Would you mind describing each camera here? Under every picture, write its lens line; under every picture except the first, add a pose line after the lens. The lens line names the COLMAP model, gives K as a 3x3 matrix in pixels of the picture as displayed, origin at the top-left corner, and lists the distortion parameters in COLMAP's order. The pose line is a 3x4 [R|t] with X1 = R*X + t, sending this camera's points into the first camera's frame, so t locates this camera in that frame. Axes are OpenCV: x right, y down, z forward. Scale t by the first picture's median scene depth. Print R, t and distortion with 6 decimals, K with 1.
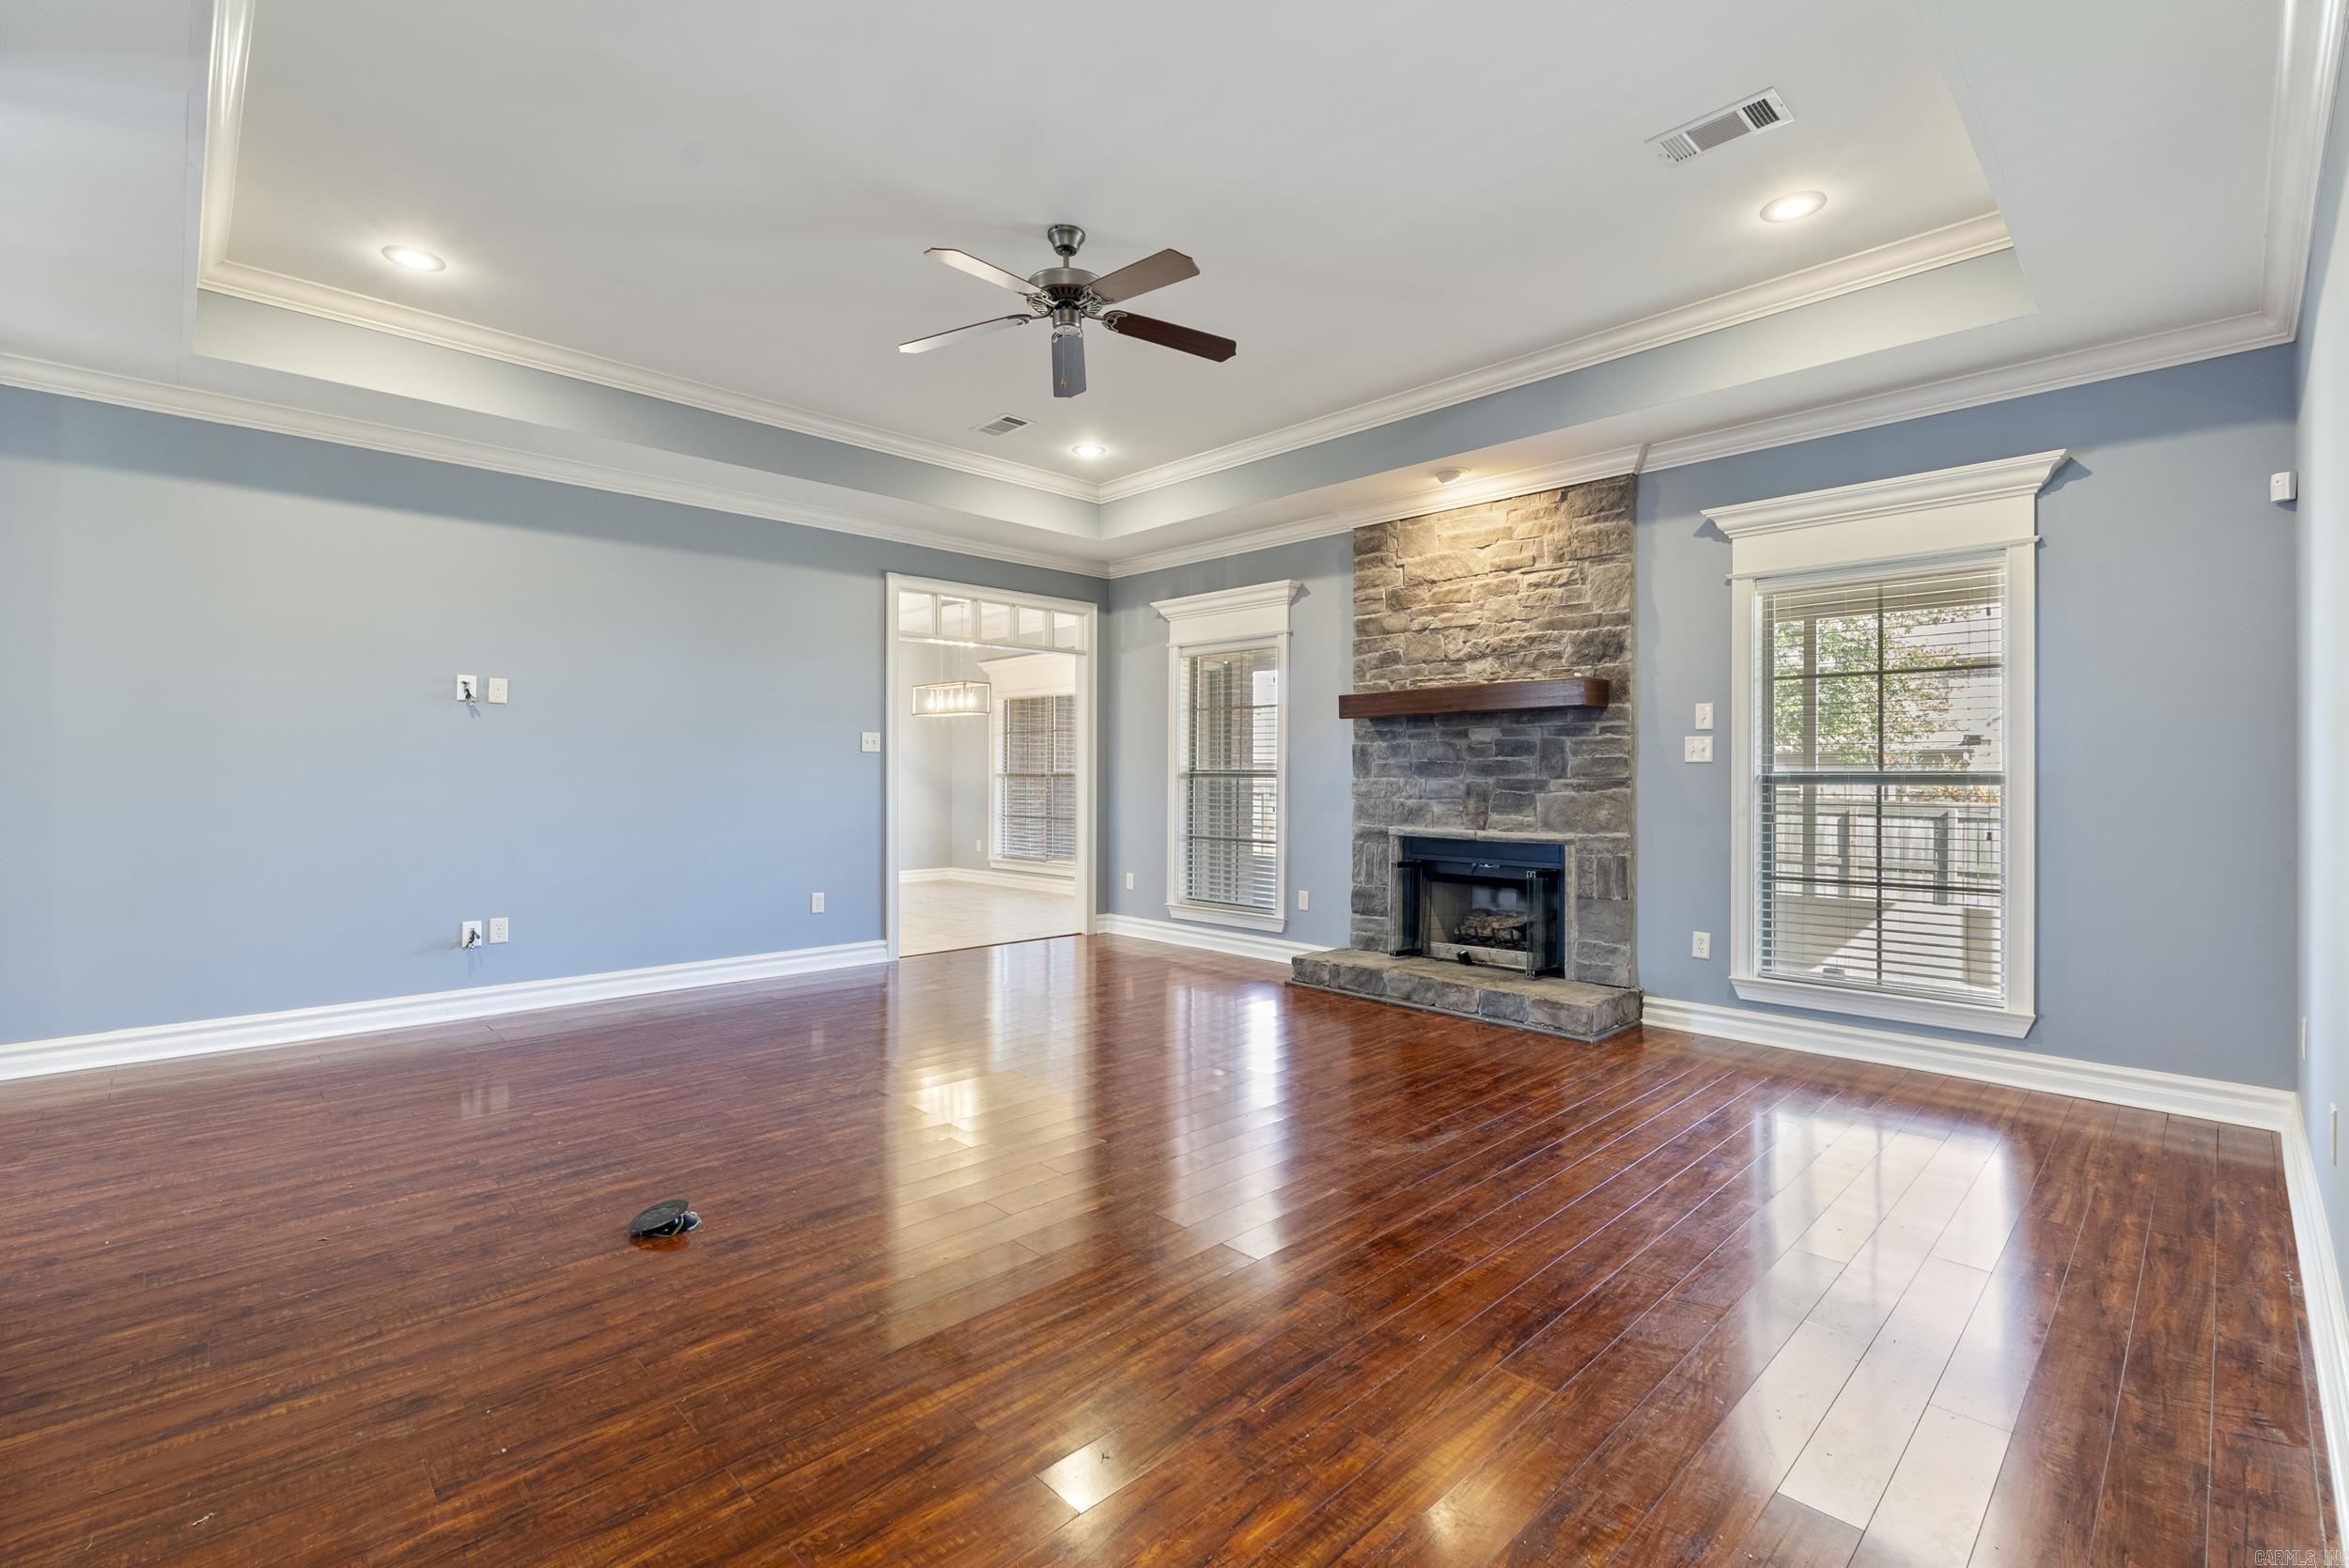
lens RADIAL K [[1042.3, 0, 1177.8], [0, 1042.3, 778.8], [0, 0, 1]] dist [-0.004831, 0.000540]
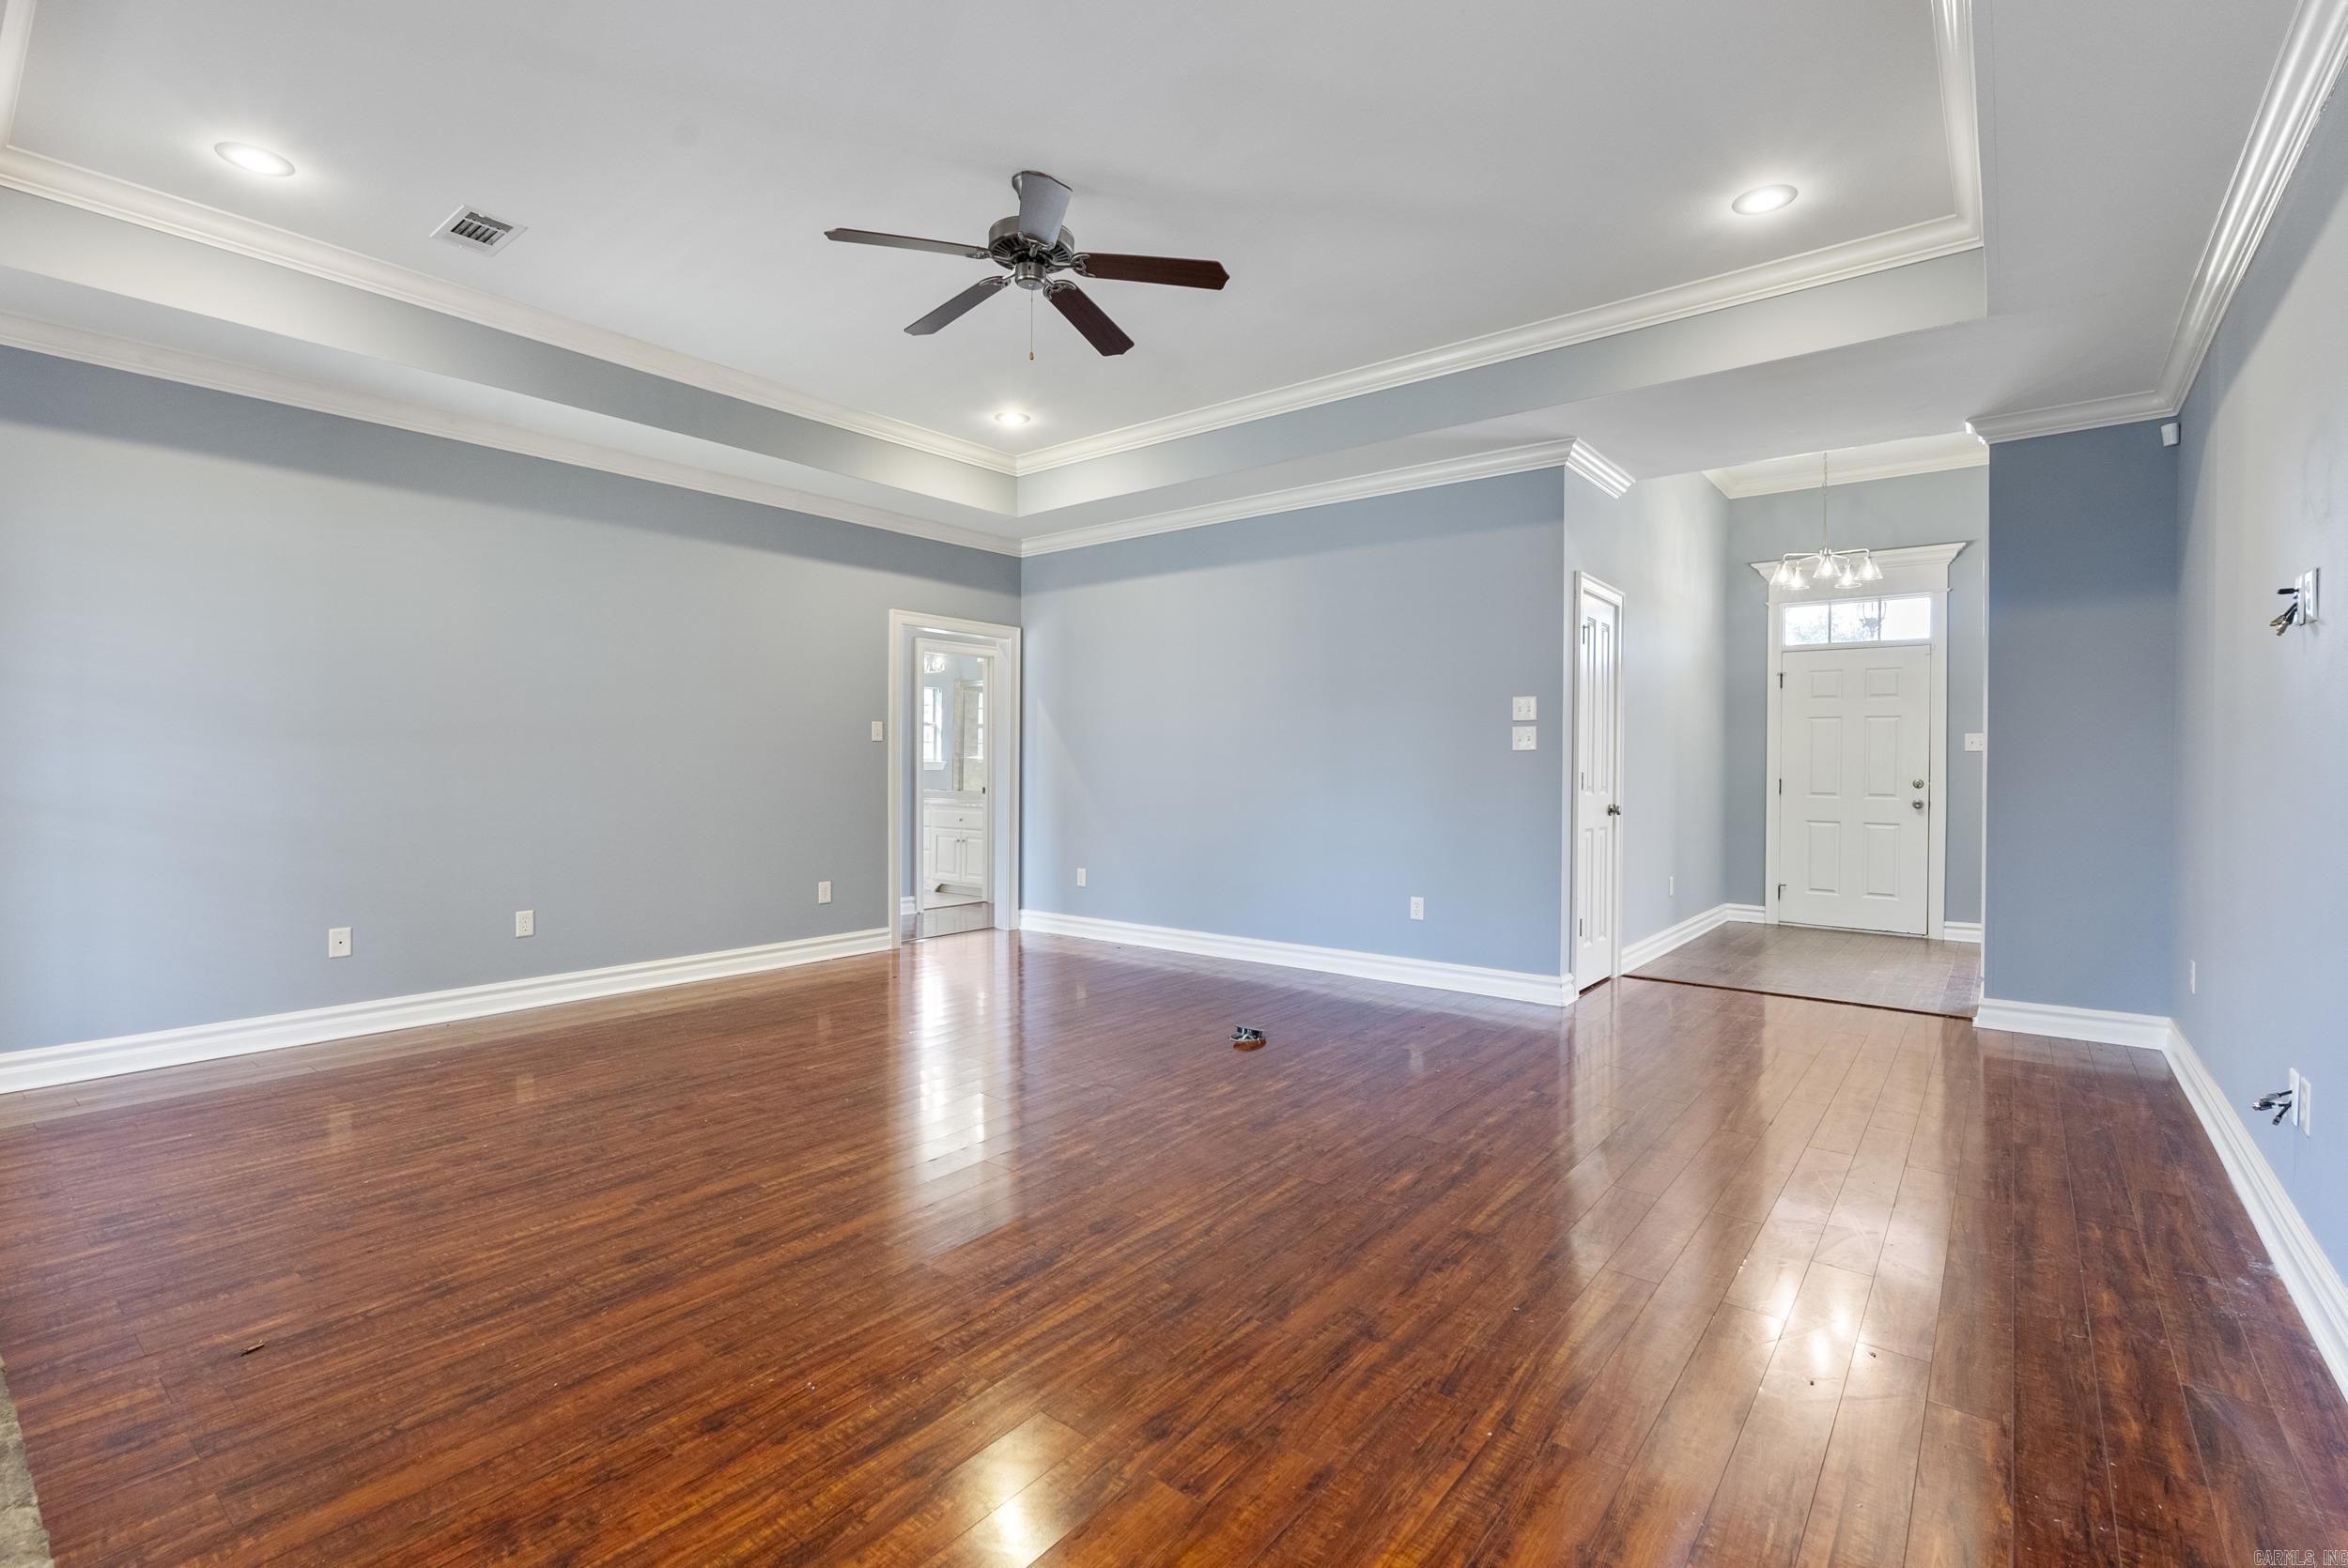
lens RADIAL K [[1041.8, 0, 1175.9], [0, 1041.8, 788.1], [0, 0, 1]] dist [-0.004831, 0.000540]
pose [[-0.991694, -0.005343, -0.128508, -0.082505], [-0.008956, 0.999580, 0.027553, -0.006723], [0.128306, 0.028475, -0.991326, 1.341472]]
